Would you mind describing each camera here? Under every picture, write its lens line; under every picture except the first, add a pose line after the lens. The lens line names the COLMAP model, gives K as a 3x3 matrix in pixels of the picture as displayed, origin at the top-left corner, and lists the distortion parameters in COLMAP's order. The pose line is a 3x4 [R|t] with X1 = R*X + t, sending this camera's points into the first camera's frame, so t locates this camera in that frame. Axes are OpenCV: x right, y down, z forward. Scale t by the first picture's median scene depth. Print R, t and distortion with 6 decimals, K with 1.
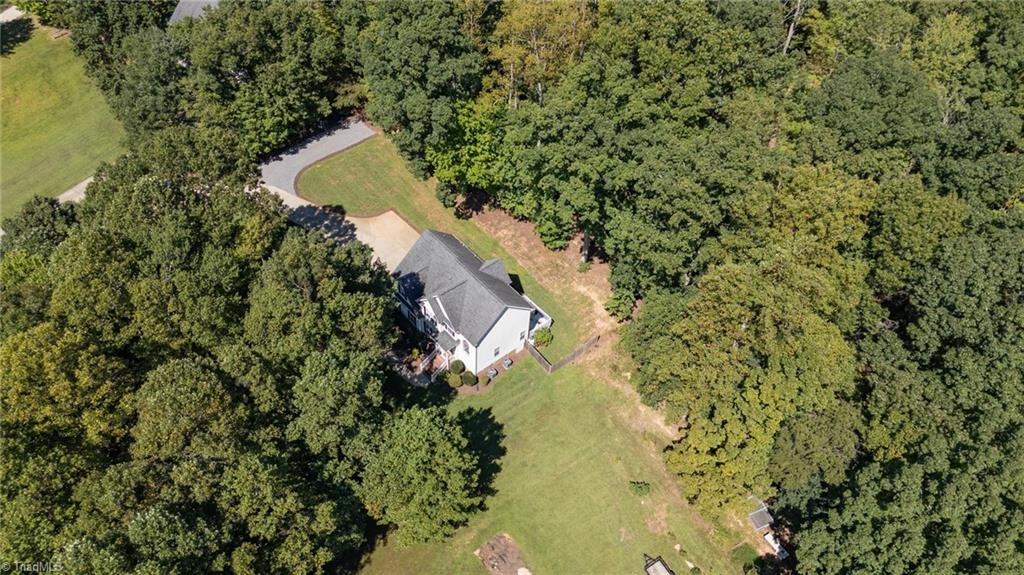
lens RADIAL K [[755.9, 0, 520.6], [0, 755.9, 284.3], [0, 0, 1]] dist [0.056690, -0.049603]
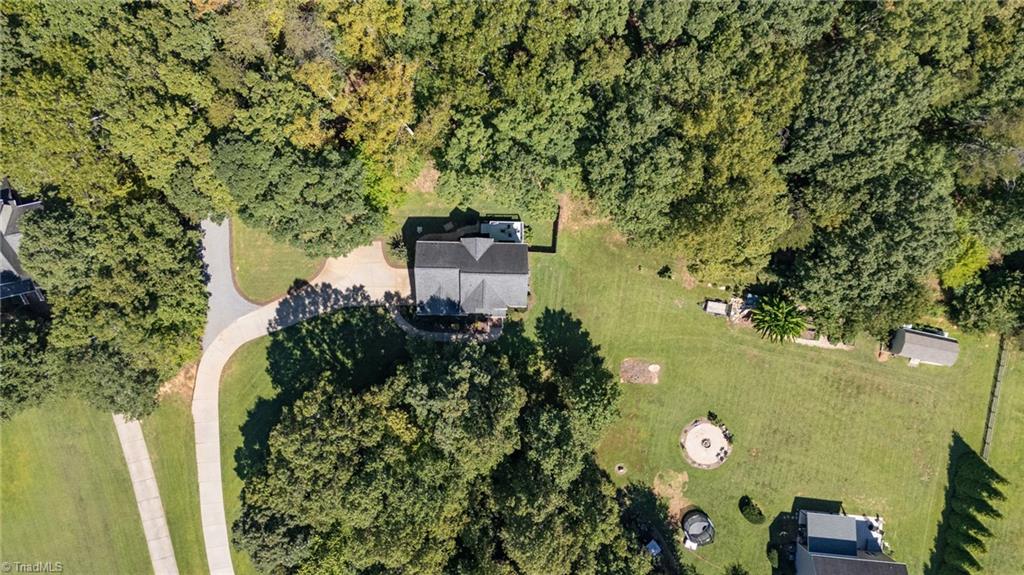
lens RADIAL K [[755.9, 0, 511.0], [0, 755.9, 284.4], [0, 0, 1]] dist [0.056690, -0.049603]
pose [[0.663700, -0.747122, -0.036209, -0.003443], [0.547802, 0.452533, 0.703653, -0.804331], [-0.509328, -0.486850, 0.709621, 0.099484]]
